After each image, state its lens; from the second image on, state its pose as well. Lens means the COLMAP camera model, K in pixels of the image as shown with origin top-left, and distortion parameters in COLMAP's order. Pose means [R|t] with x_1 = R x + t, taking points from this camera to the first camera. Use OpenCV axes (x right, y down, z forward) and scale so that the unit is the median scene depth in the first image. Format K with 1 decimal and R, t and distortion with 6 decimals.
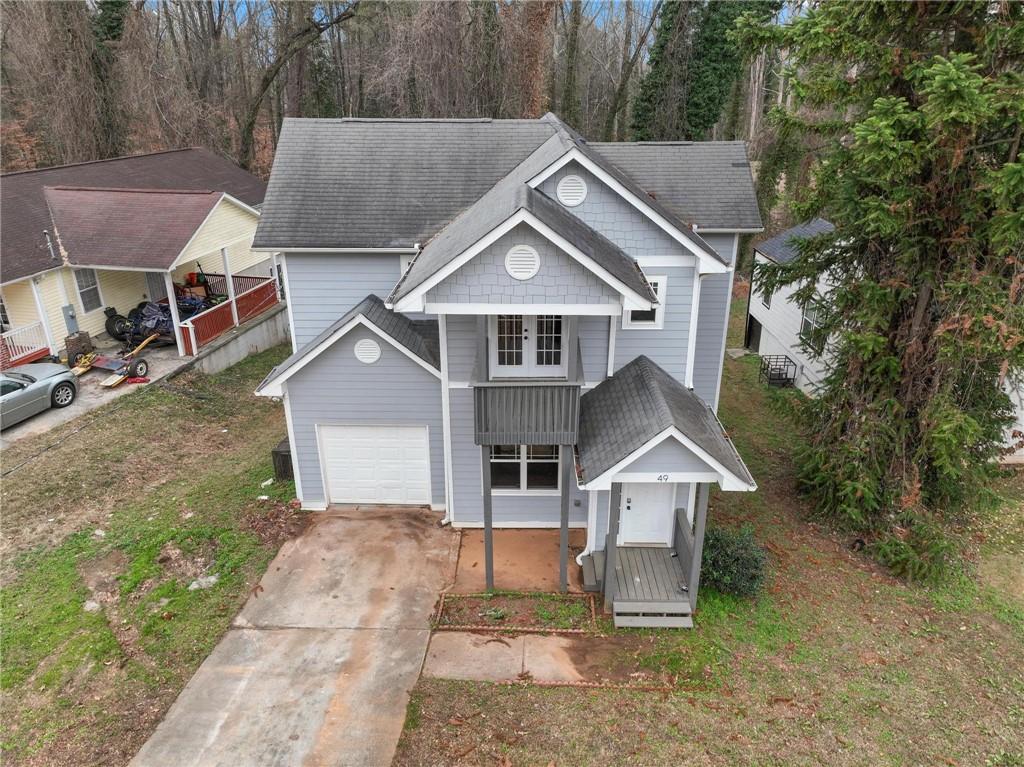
lens RADIAL K [[720.0, 0, 512.0], [0, 720.0, 383.5], [0, 0, 1]] dist [0.007359, 0.001638]
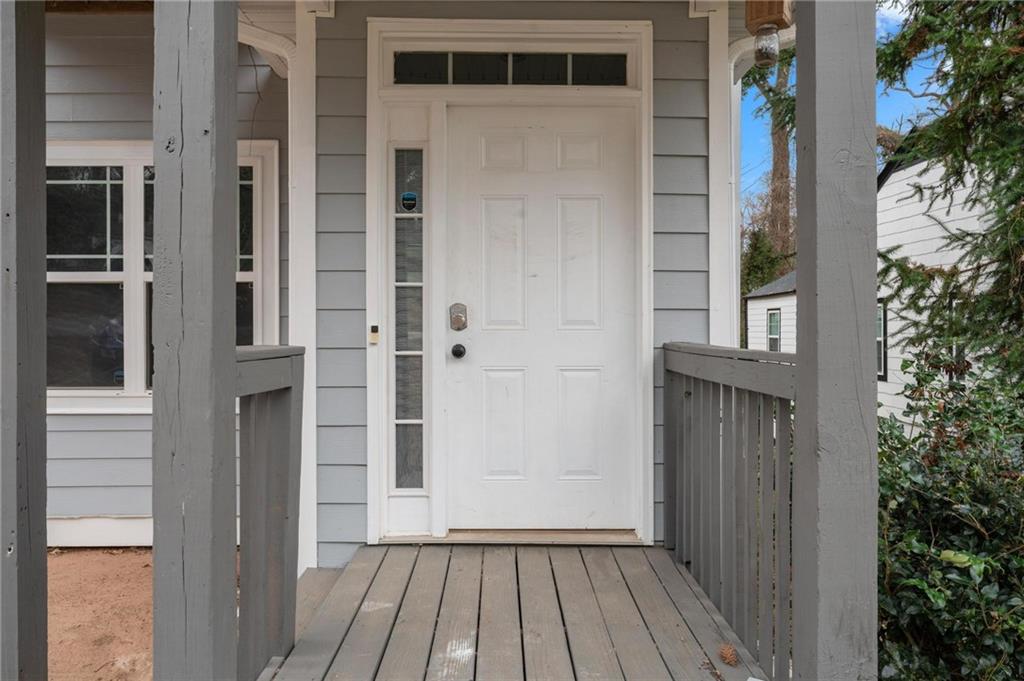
lens RADIAL K [[698.2, 0, 512.0], [0, 698.2, 340.5], [0, 0, 1]] dist [-0.049272, -0.001051]
pose [[0.999596, 0.002923, 0.028263, 0.170334], [0.008122, 0.923804, -0.382780, 0.251351], [-0.027229, 0.382855, 0.923407, 0.778353]]
